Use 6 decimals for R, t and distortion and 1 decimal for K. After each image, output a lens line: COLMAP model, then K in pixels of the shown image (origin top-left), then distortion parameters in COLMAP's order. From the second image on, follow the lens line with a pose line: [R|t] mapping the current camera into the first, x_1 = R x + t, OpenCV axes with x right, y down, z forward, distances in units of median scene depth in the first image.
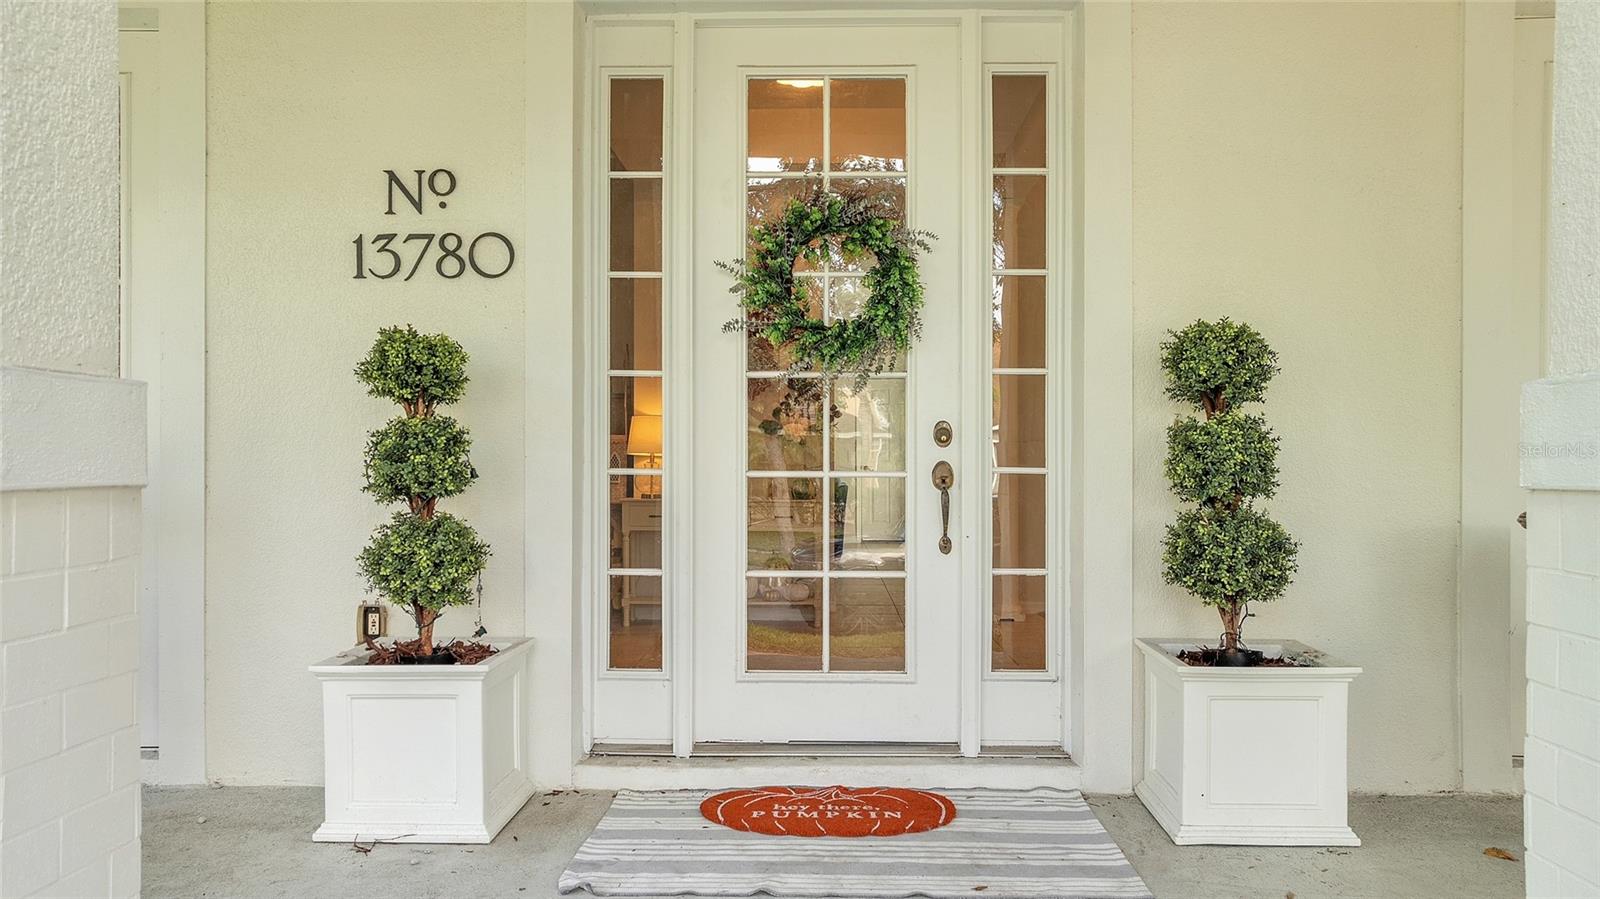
lens RADIAL K [[1125.2, 0, 799.2], [0, 1125.2, 498.0], [0, 0, 1]] dist [-0.003108, 0.000669]
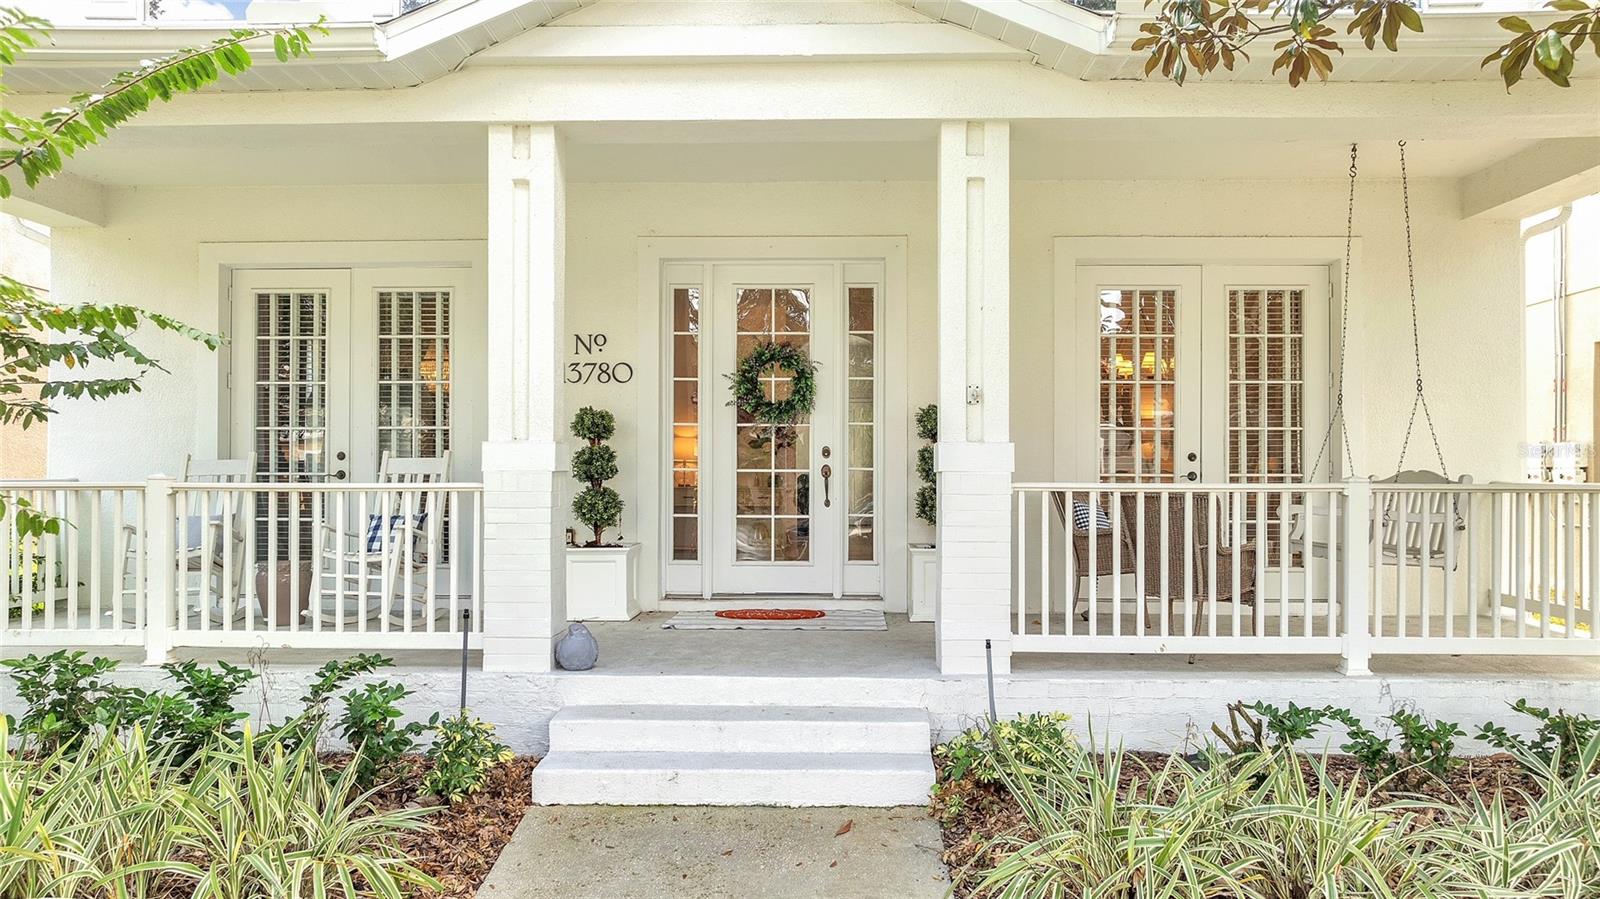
lens RADIAL K [[1125.2, 0, 799.2], [0, 1125.2, 498.0], [0, 0, 1]] dist [-0.003108, 0.000669]
pose [[0.999937, 0.000862, -0.011169, 0.102667], [-0.000907, 0.999991, -0.004027, 0.042034], [0.011166, 0.004037, 0.999930, -1.221667]]
